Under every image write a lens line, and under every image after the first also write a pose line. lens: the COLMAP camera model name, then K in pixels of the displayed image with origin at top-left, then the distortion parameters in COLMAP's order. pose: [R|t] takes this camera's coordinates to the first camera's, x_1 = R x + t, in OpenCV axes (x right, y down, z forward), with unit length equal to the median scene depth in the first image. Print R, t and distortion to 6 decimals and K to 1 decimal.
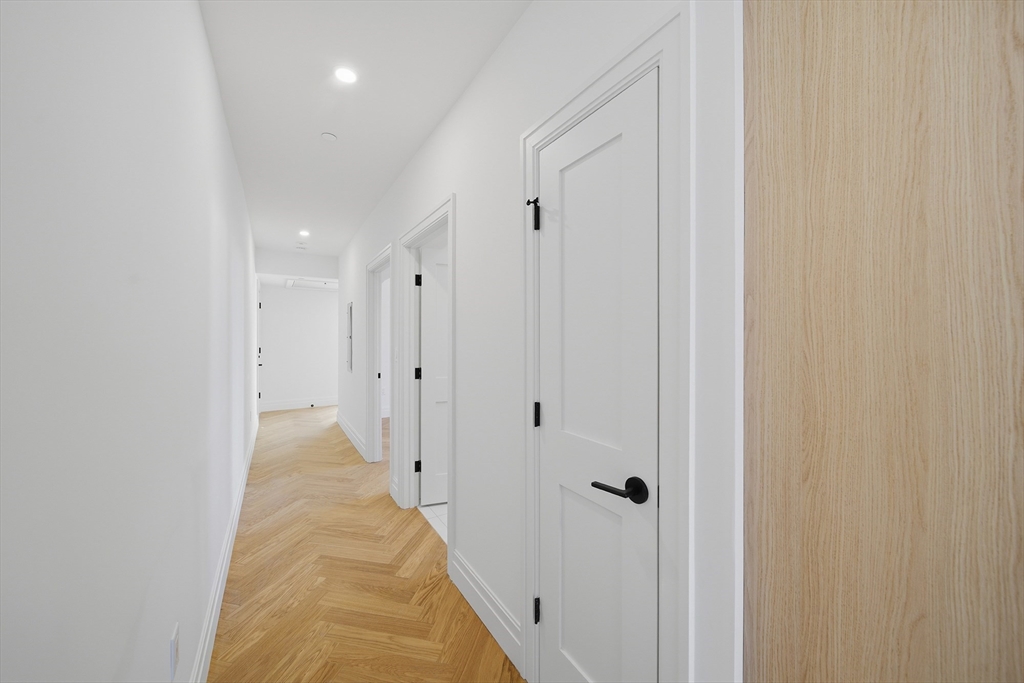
lens RADIAL K [[358.0, 0, 520.8], [0, 358.0, 332.7], [0, 0, 1]] dist [-0.000120, -0.000422]
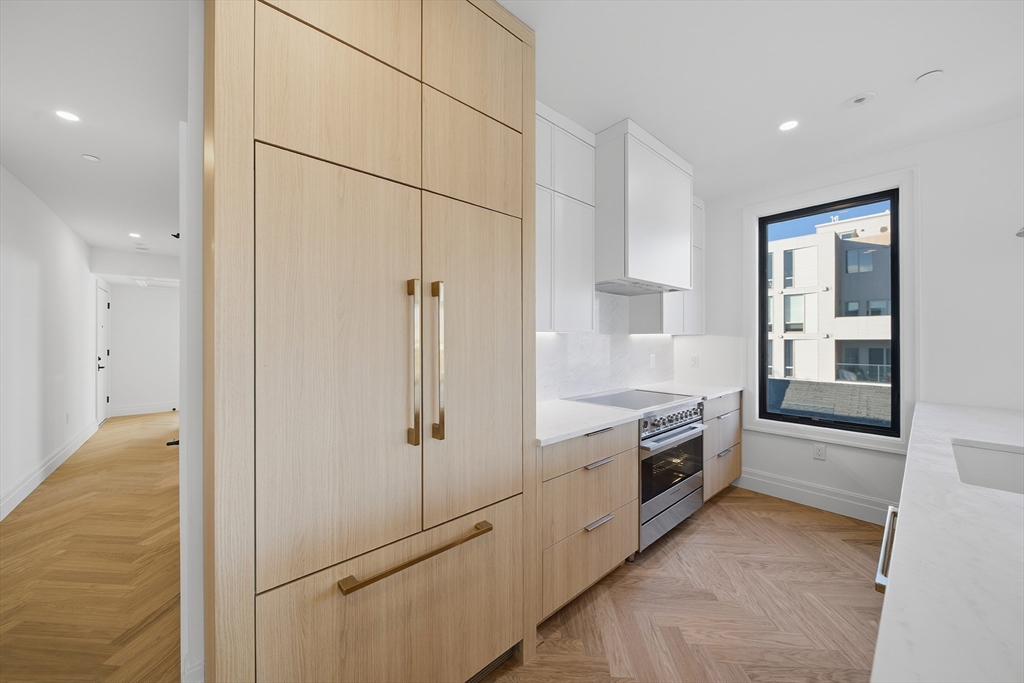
lens RADIAL K [[358.0, 0, 512.7], [0, 358.0, 338.1], [0, 0, 1]] dist [-0.000120, -0.000422]
pose [[0.990942, 0.005481, 0.134182, 0.567867], [-0.006304, 0.999964, 0.005708, -0.006074], [-0.134146, -0.006502, 0.990940, -0.253516]]
